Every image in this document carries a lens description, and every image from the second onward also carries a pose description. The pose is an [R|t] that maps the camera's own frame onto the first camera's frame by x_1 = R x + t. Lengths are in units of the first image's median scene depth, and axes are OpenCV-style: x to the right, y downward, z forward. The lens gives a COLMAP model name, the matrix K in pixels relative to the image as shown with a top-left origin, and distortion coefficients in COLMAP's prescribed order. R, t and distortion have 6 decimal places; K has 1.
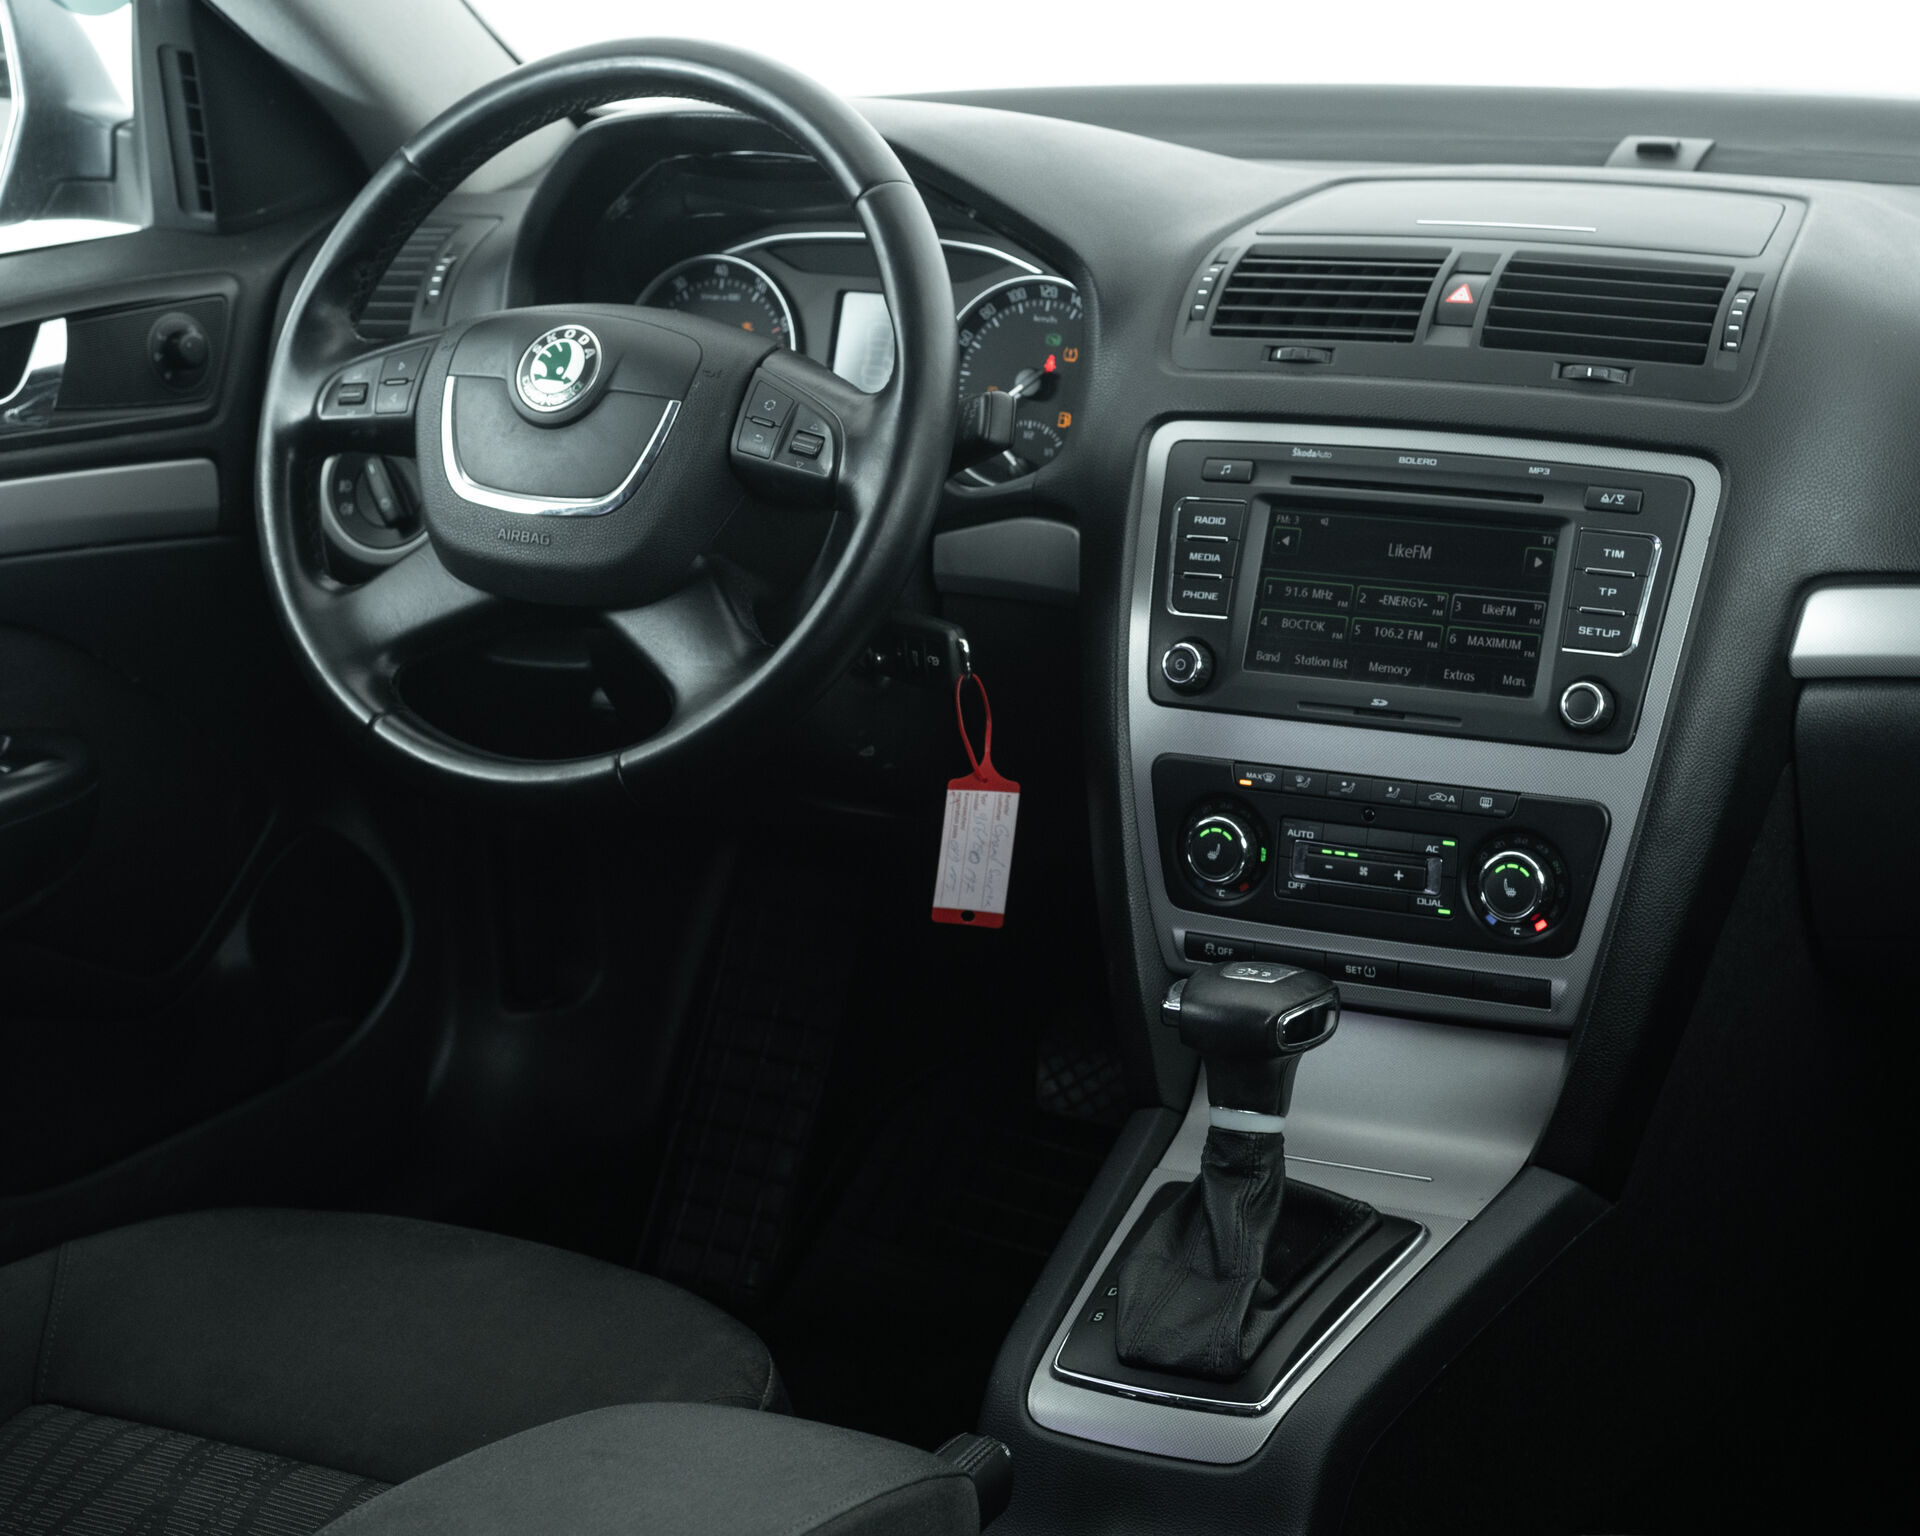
lens RADIAL K [[3825.6, 0, 1061.2], [0, 3825.6, 846.3], [0, 0, 1]] dist [-0.093608, -0.125605]
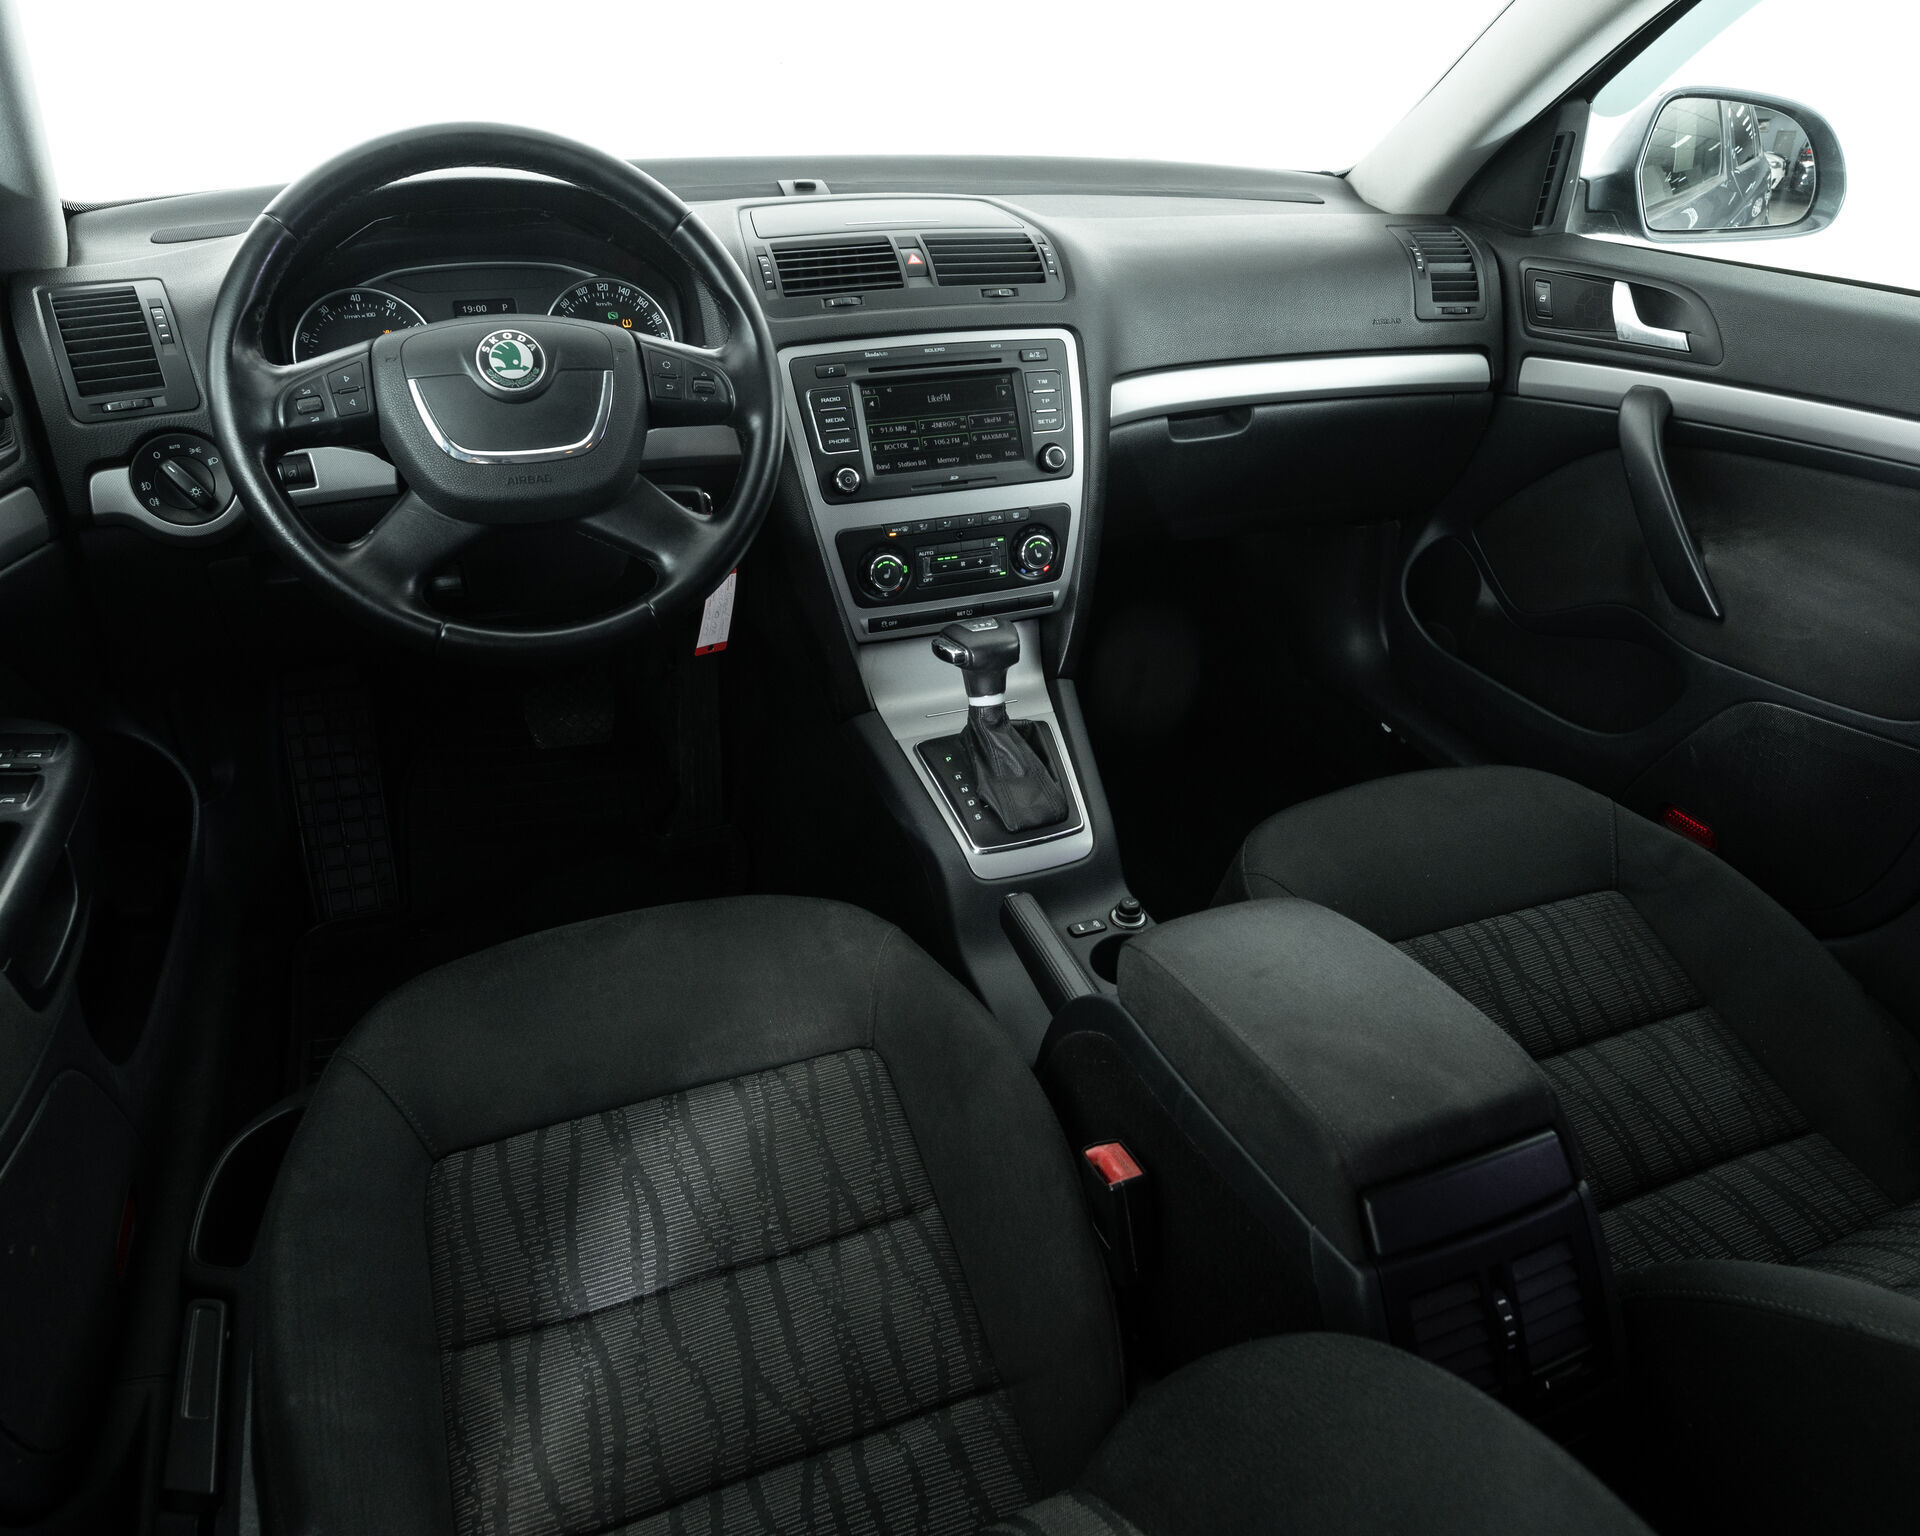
lens RADIAL K [[1339.7, 0, 1034.9], [0, 1339.7, 768.3], [0, 0, 1]] dist [-0.024298, -0.000968]
pose [[0.624060, -0.345625, 0.700780, -0.416091], [0.192512, 0.937217, 0.290799, -0.087795], [-0.757290, -0.046567, 0.651416, 0.501506]]
